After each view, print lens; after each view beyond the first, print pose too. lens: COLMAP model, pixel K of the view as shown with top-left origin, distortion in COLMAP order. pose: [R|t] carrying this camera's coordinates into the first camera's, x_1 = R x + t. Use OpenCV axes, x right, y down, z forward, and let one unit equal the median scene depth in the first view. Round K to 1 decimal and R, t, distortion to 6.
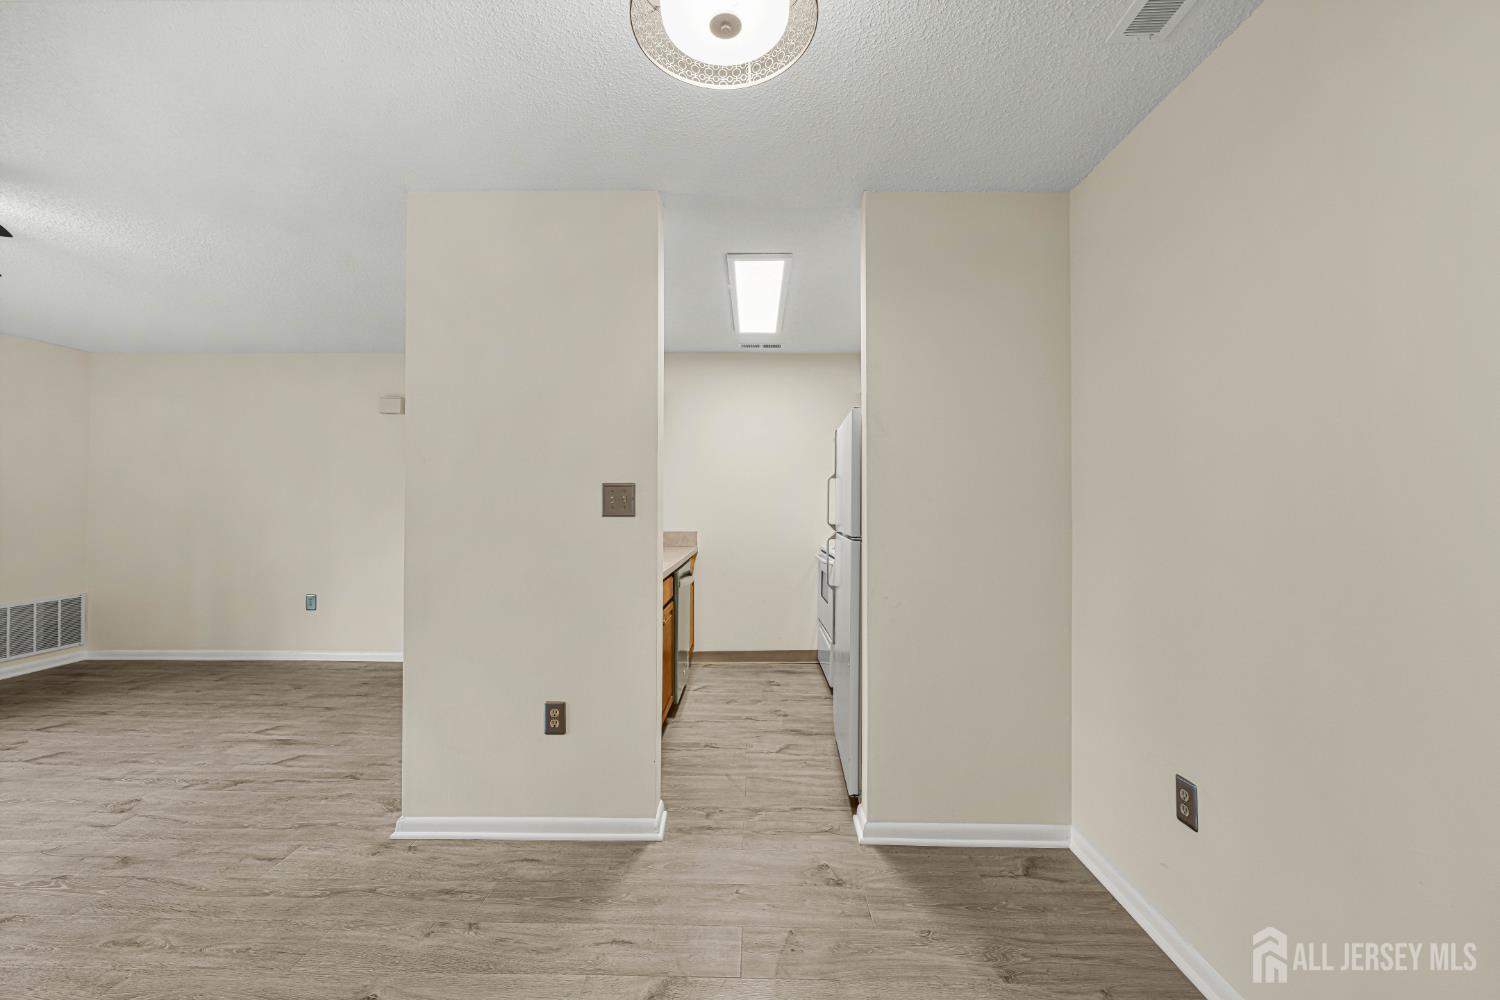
lens RADIAL K [[576.6, 0, 739.5], [0, 576.6, 498.5], [0, 0, 1]] dist [-0.005474, 0.001170]
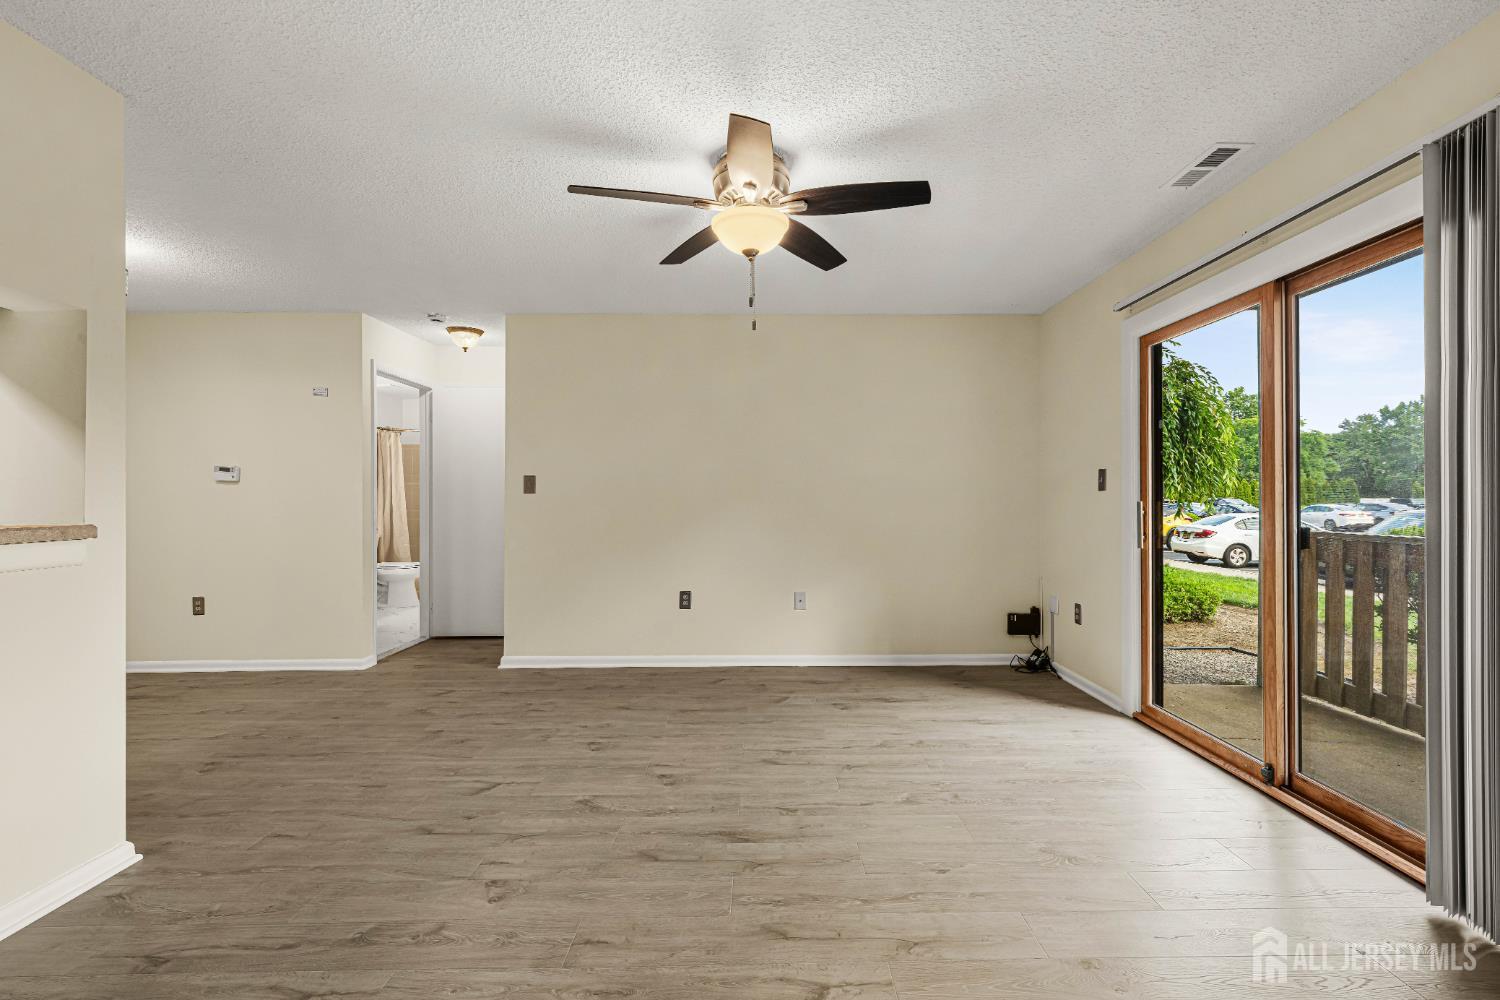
lens RADIAL K [[676.1, 0, 768.4], [0, 676.1, 500.0], [0, 0, 1]] dist [-0.005532, 0.000856]
pose [[-0.999897, 0.004240, -0.013713, -1.458687], [0.004350, 0.999958, -0.008006, 0.062853], [0.013679, -0.008065, -0.999874, 1.927076]]
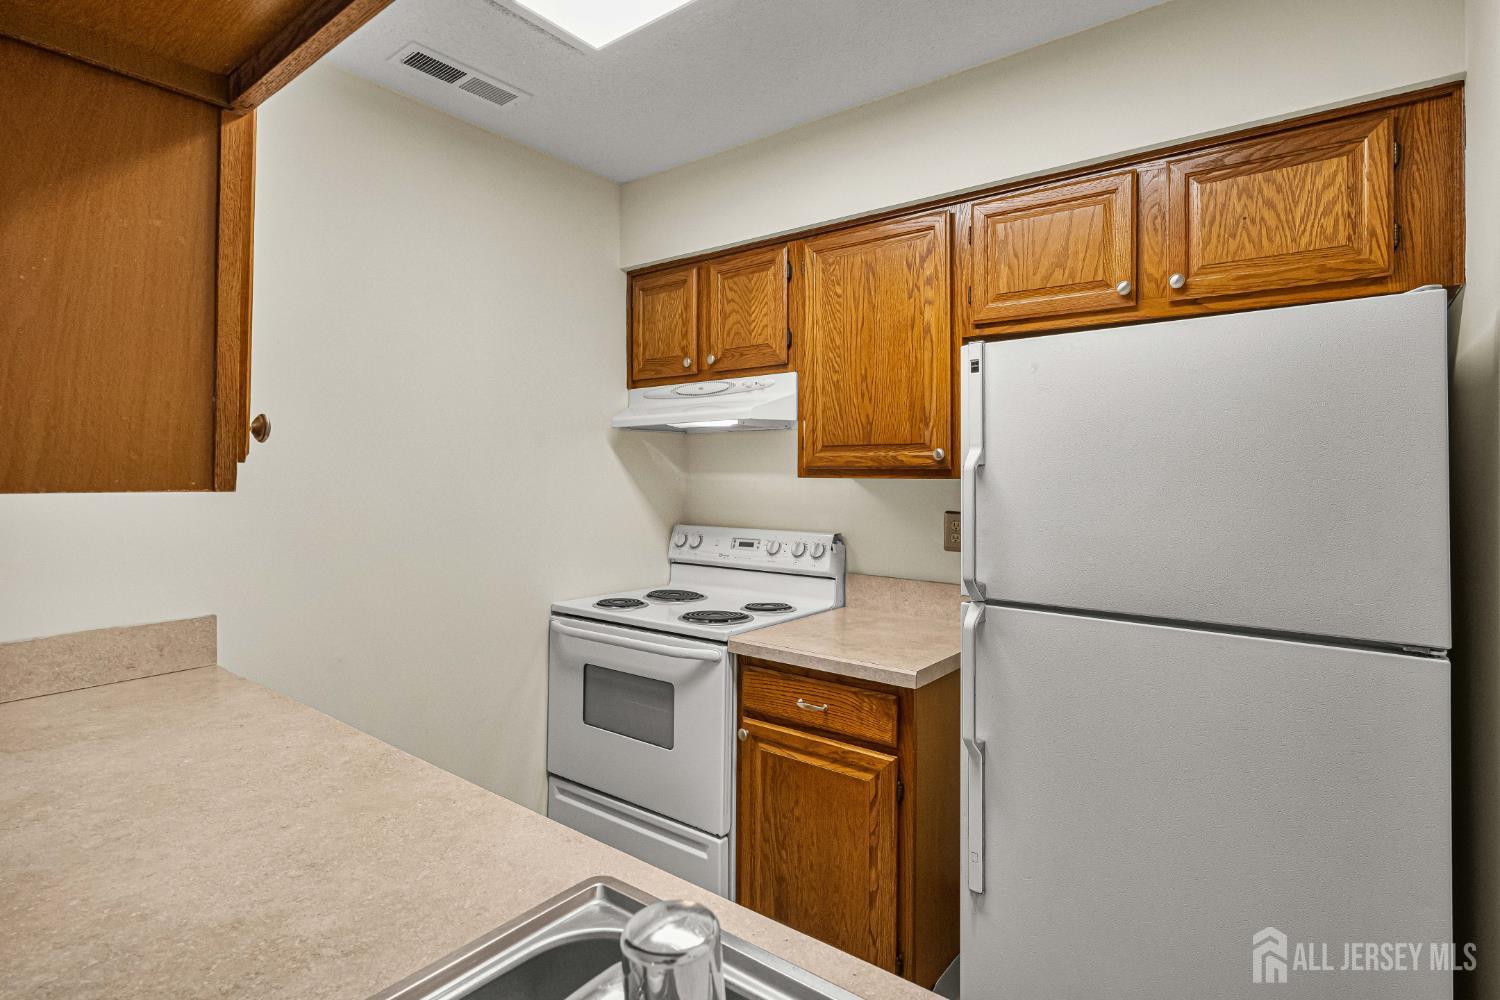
lens RADIAL K [[765.6, 0, 749.3], [0, 765.6, 469.2], [0, 0, 1]] dist [0.019978, 0.000481]
pose [[0.601989, 0.006296, 0.798480, -0.470574], [-0.013093, 0.999912, 0.001987, -0.044991], [-0.798397, -0.011650, 0.602019, 1.108339]]
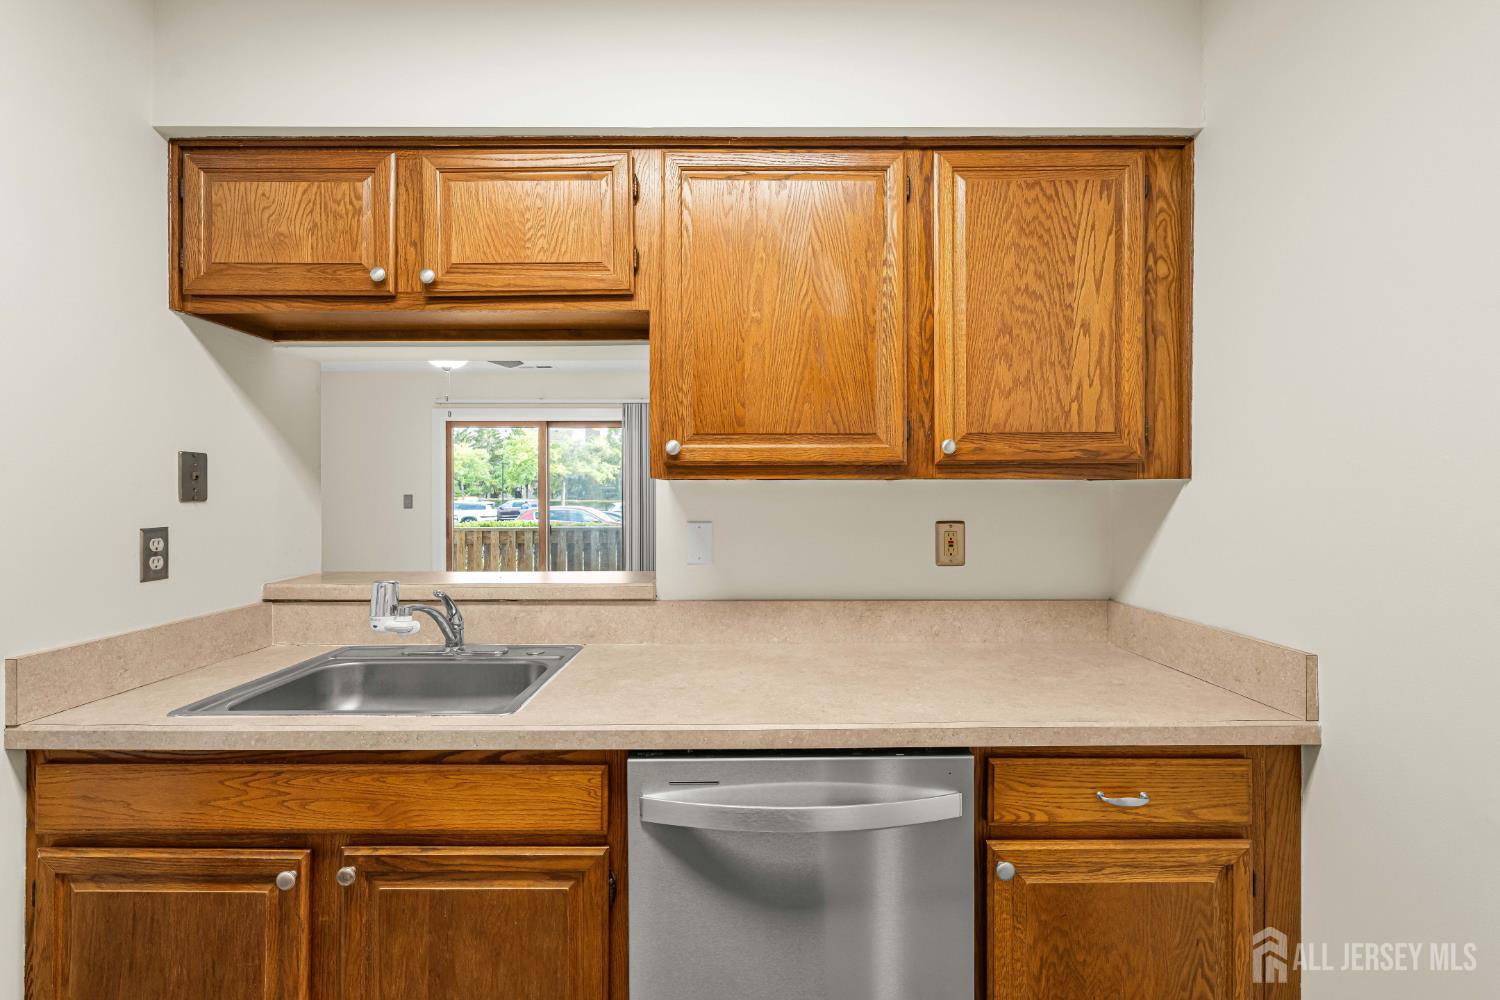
lens RADIAL K [[662.7, 0, 746.1], [0, 662.7, 492.4], [0, 0, 1]] dist [-0.000148, 0.000393]
pose [[0.016232, -0.001062, -0.999868, 0.347889], [0.011557, 0.999933, -0.000874, -0.014756], [0.999801, -0.011541, 0.016243, 1.583090]]
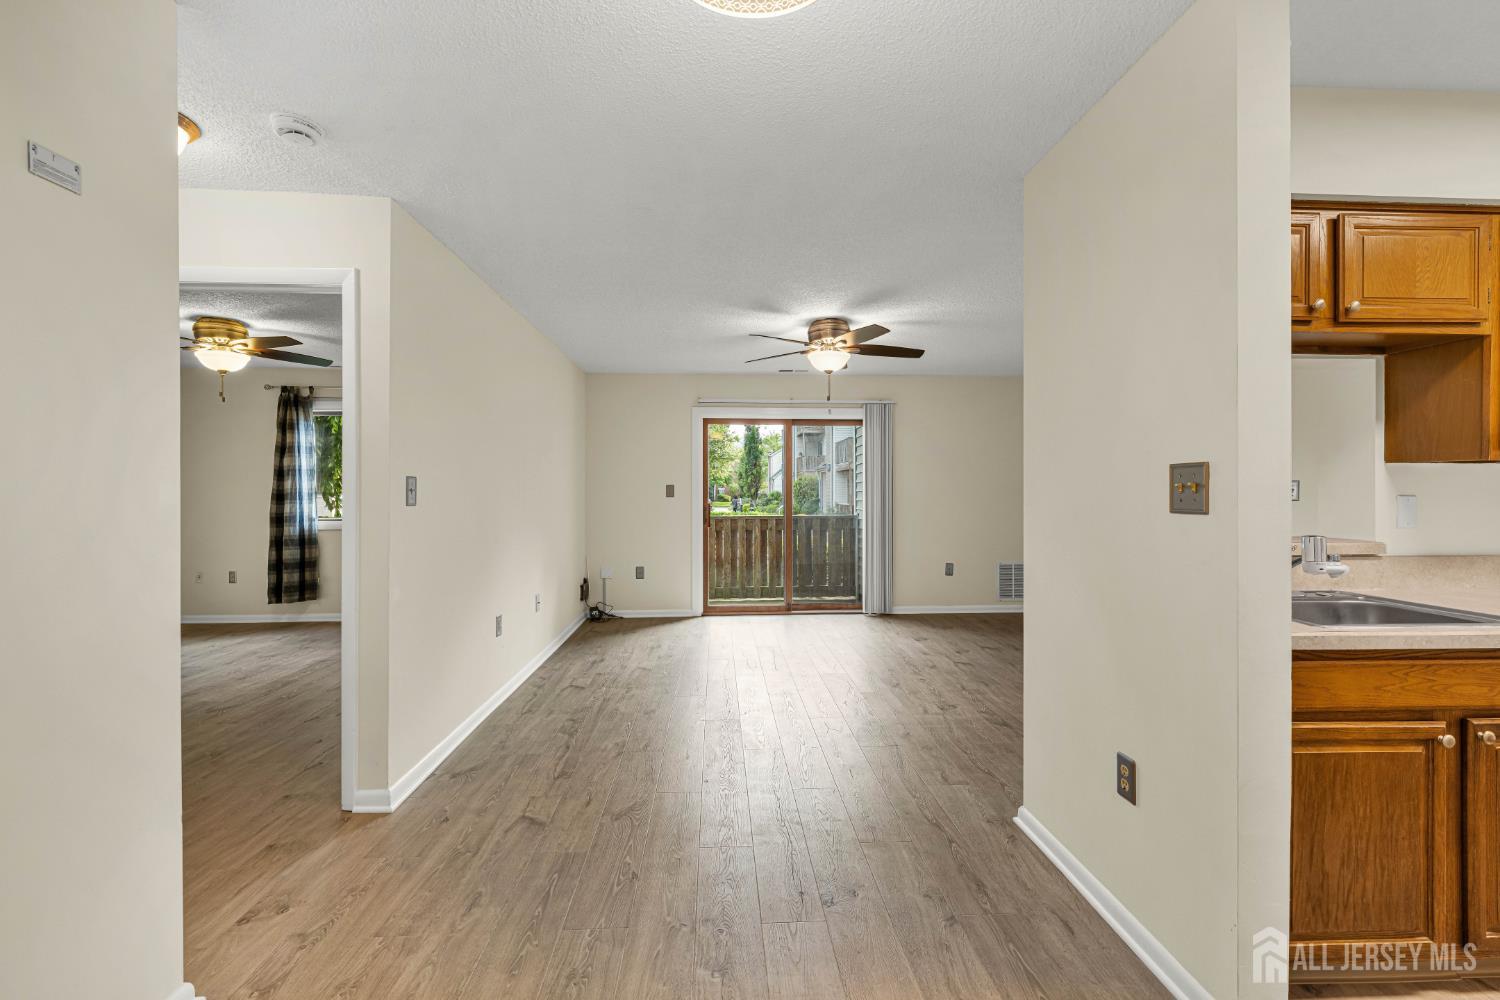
lens RADIAL K [[635.1, 0, 761.9], [0, 635.1, 488.2], [0, 0, 1]] dist [-0.003375, 0.001099]
pose [[0.084552, -0.002991, -0.996415, 0.451622], [0.008343, 0.999963, -0.002294, 0.001668], [0.996384, -0.008119, 0.084573, 0.443597]]
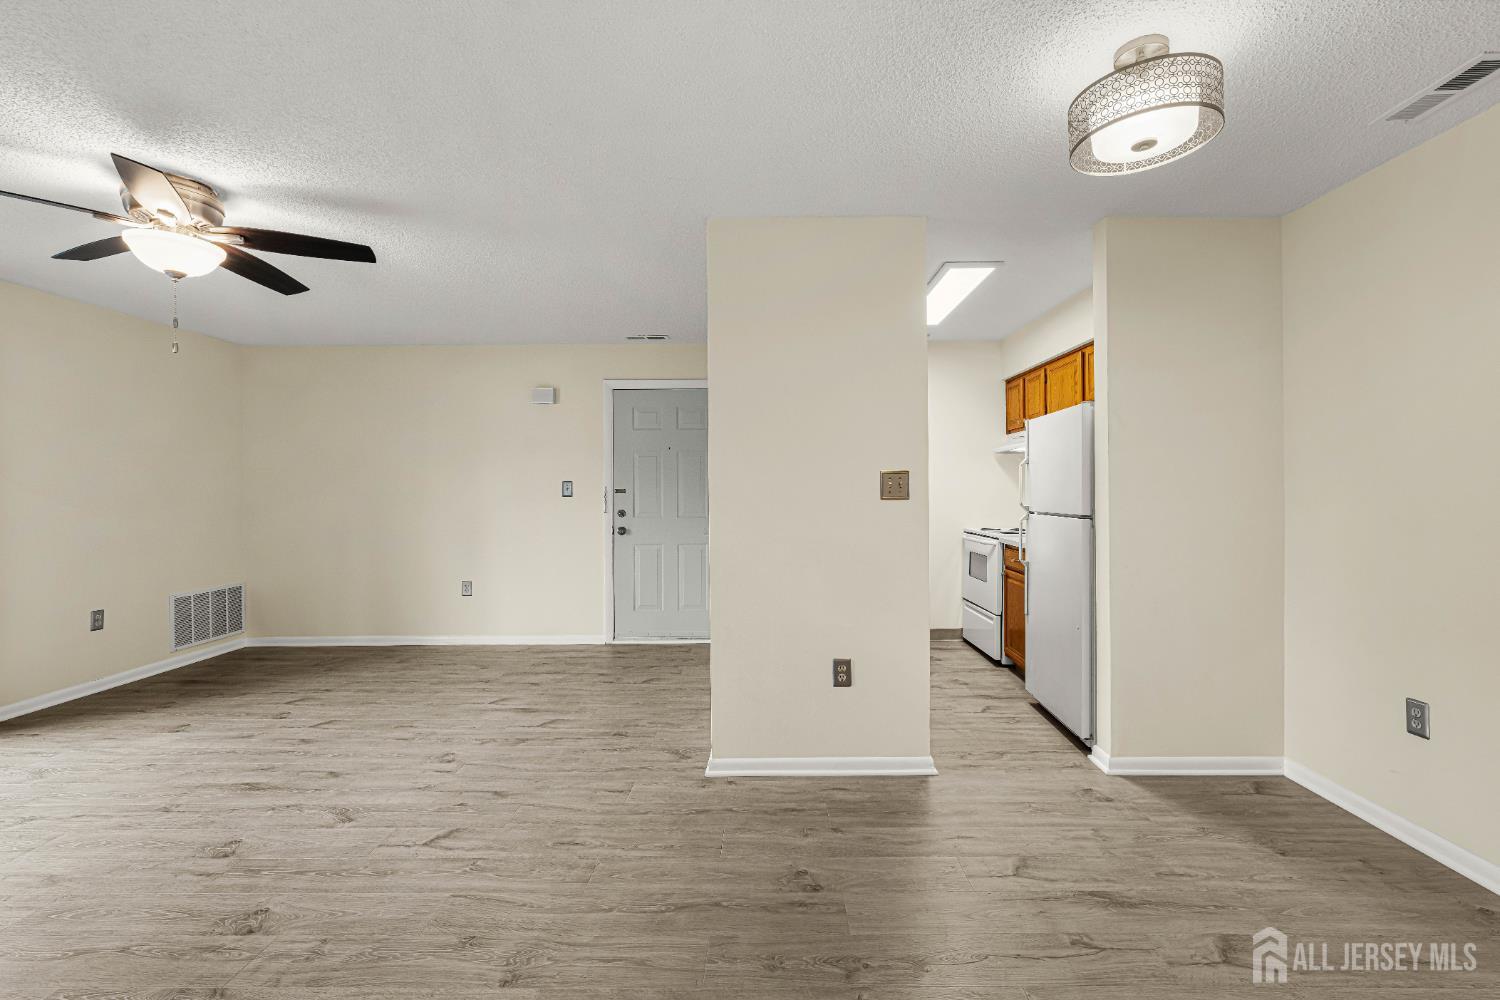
lens RADIAL K [[635.1, 0, 761.9], [0, 635.1, 491.2], [0, 0, 1]] dist [-0.003375, 0.001099]
pose [[0.999909, -0.007795, 0.010983, -0.477369], [0.007655, 0.999889, 0.012808, -0.002990], [-0.011082, -0.012723, 0.999858, -0.267427]]
